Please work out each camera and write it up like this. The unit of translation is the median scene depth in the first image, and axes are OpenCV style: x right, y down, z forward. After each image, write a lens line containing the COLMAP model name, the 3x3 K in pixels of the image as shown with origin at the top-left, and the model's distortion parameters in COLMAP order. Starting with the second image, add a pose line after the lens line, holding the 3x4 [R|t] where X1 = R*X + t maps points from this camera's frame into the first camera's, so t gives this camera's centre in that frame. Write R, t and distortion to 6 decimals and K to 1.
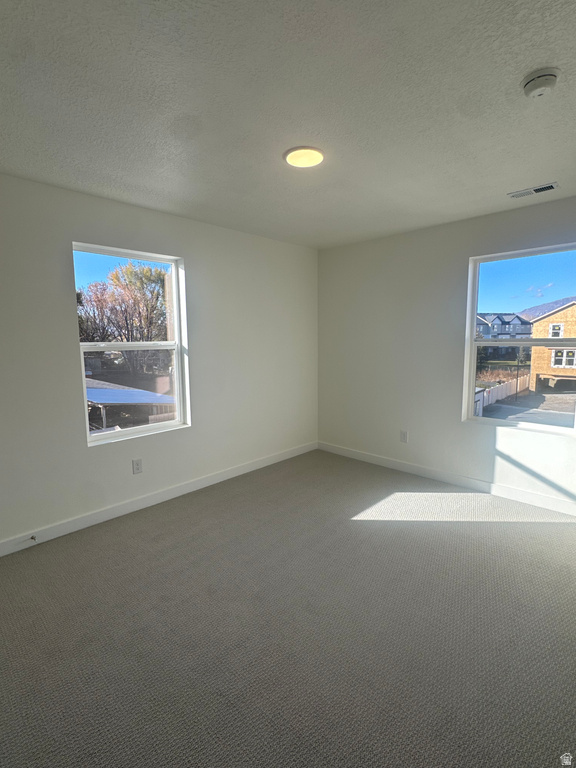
lens RADIAL K [[380.7, 0, 288.0], [0, 380.7, 384.0], [0, 0, 1]] dist [0.000482, 0.000042]
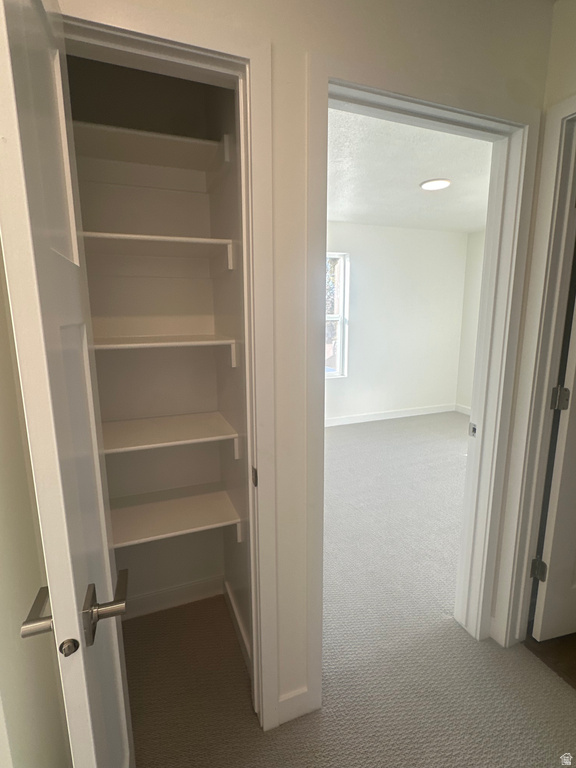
lens RADIAL K [[380.7, 0, 288.0], [0, 380.7, 384.0], [0, 0, 1]] dist [0.000482, 0.000042]
pose [[0.913100, 0.077778, -0.400250, 0.099037], [-0.051605, 0.995789, 0.075777, 0.041804], [0.404458, -0.048537, 0.913268, -0.330059]]
